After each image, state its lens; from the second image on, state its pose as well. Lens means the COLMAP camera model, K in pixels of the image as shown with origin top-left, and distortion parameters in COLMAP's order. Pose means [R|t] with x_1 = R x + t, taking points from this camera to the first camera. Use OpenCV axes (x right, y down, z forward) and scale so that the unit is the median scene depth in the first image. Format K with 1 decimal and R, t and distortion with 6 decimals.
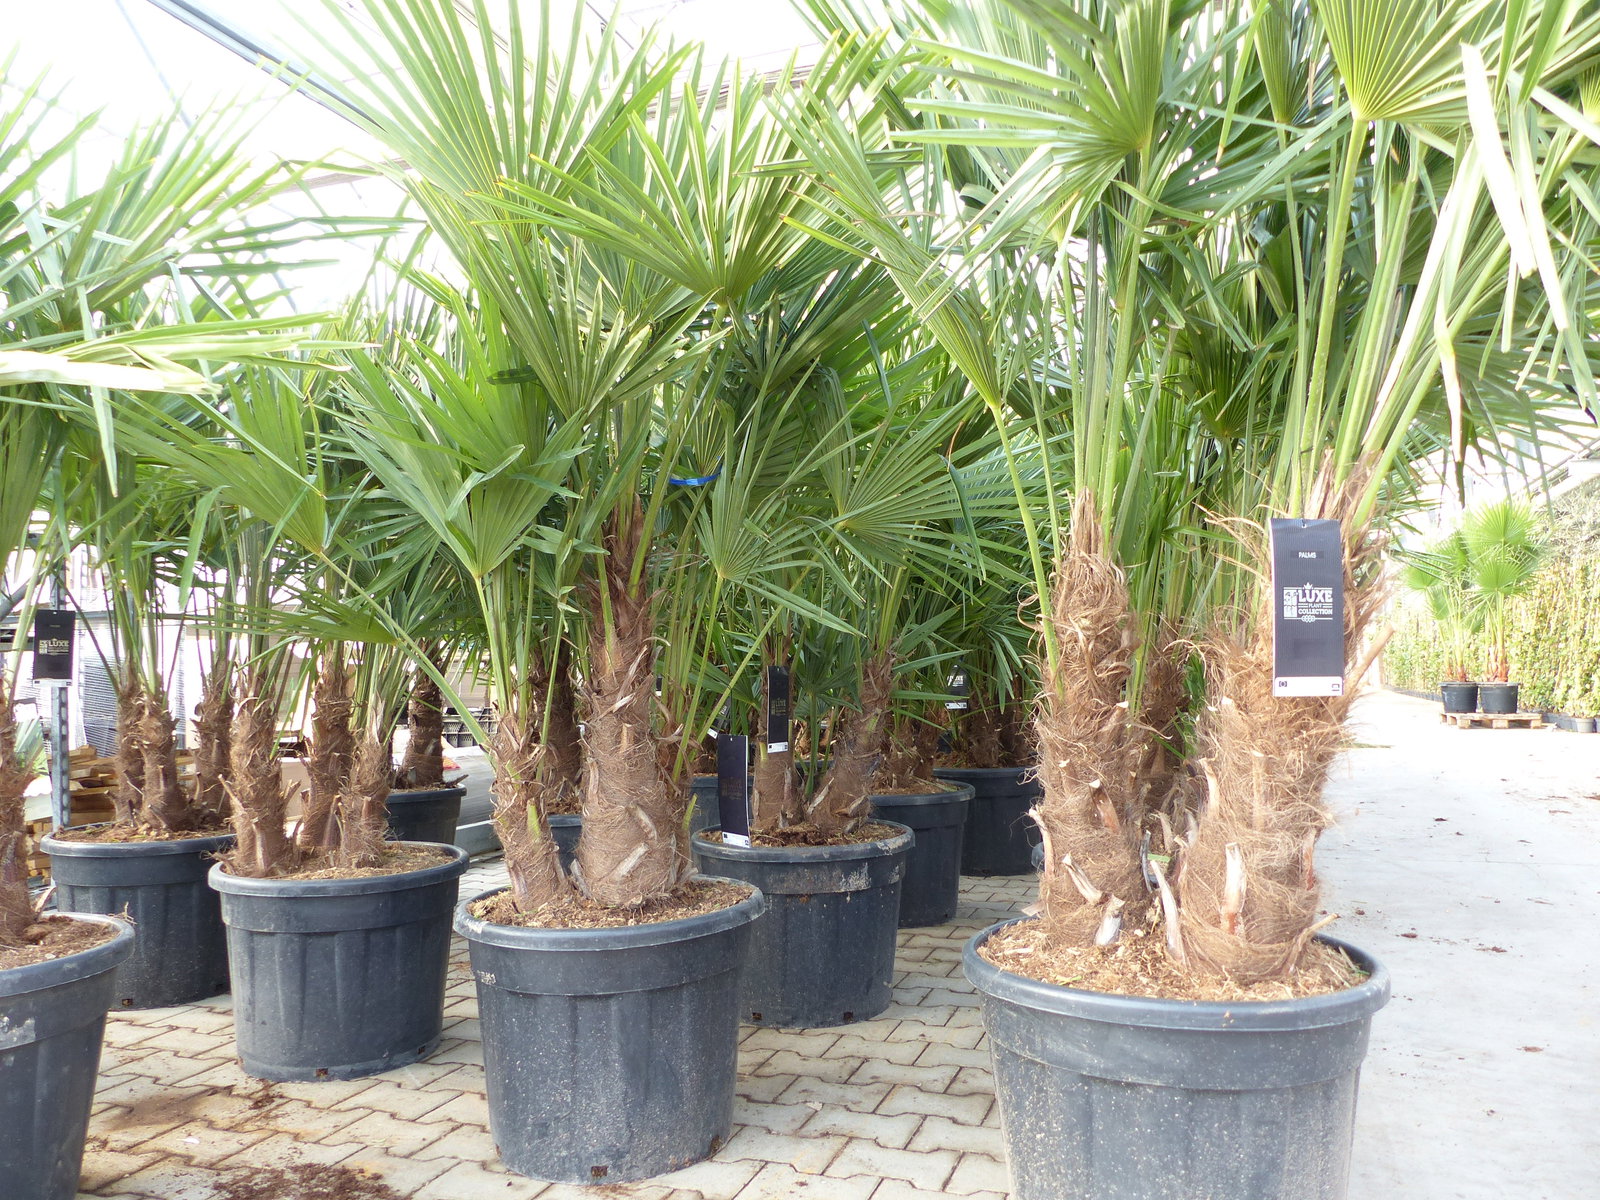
lens RADIAL K [[1221.7, 0, 800.0], [0, 1221.7, 600.0], [0, 0, 1]] dist [-0.036825, 0.035767]
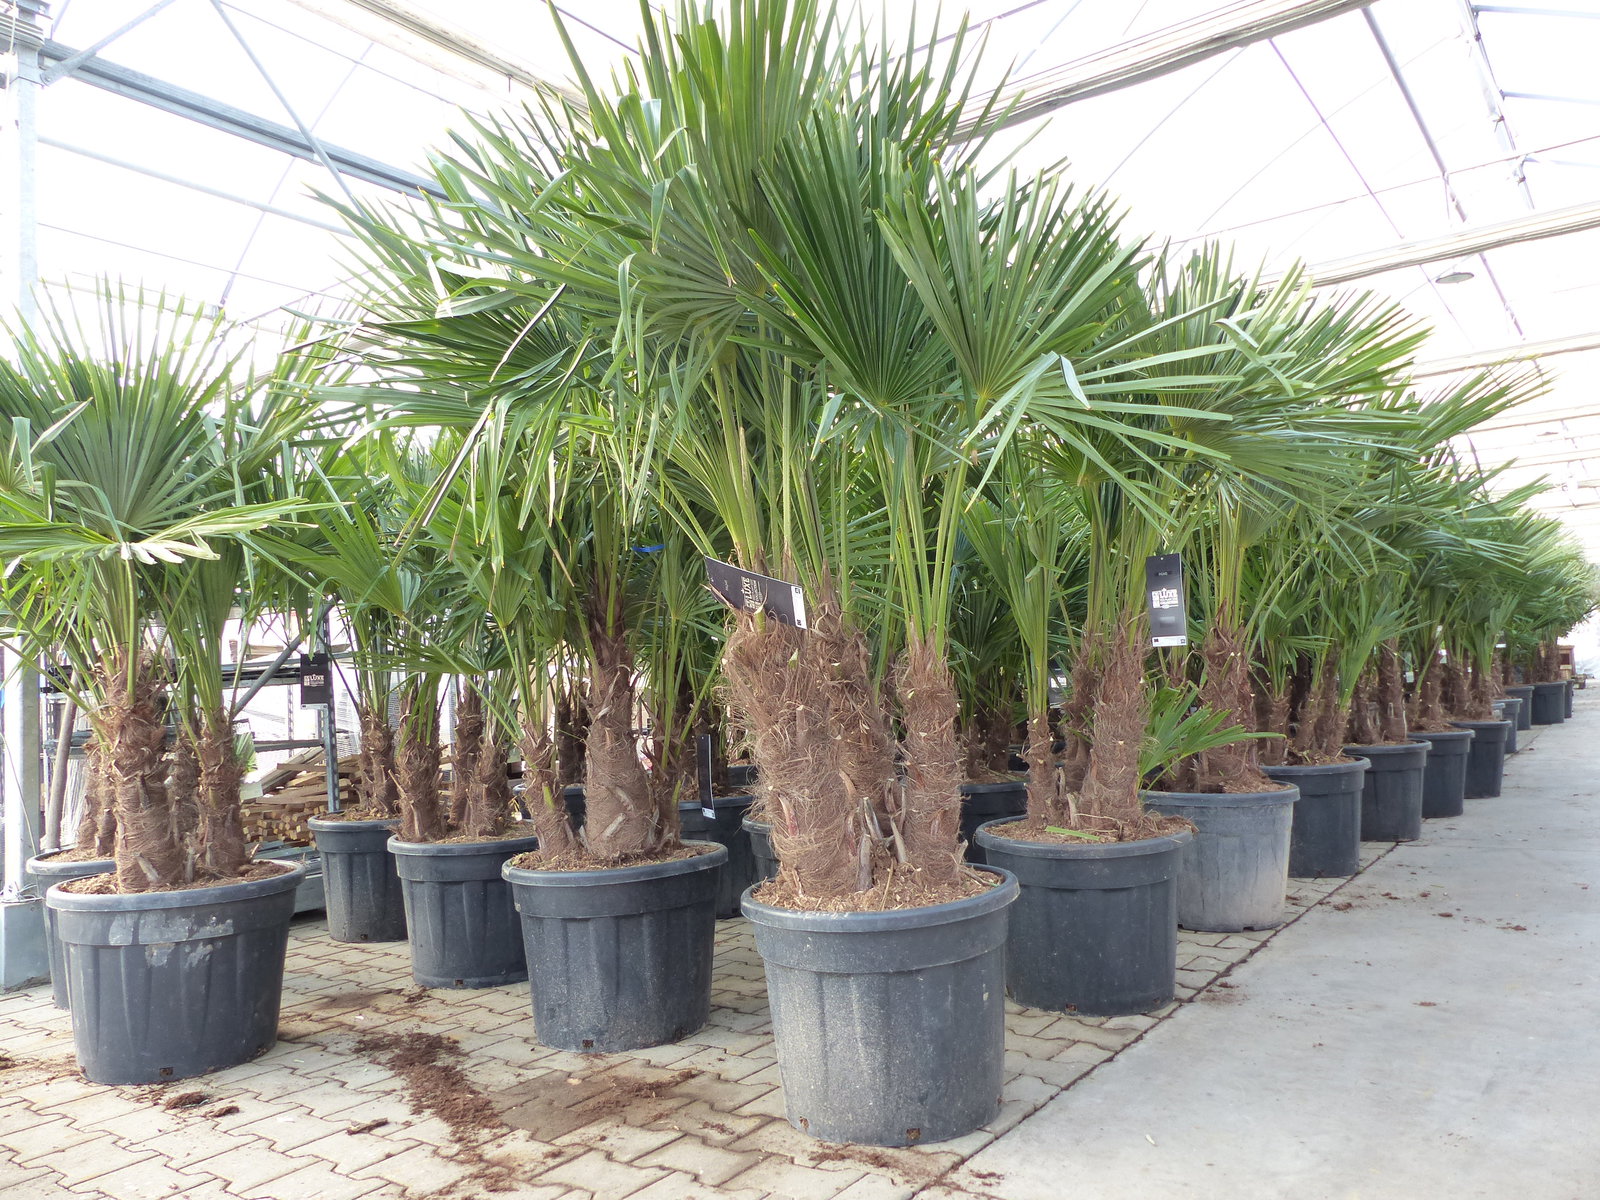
lens RADIAL K [[1221.7, 0, 800.0], [0, 1221.7, 600.0], [0, 0, 1]] dist [-0.036825, 0.035767]
pose [[0.960689, -0.048570, -0.273345, 0.450116], [0.047465, 0.998816, -0.010660, -0.018543], [0.273539, -0.002733, 0.961857, -0.275120]]
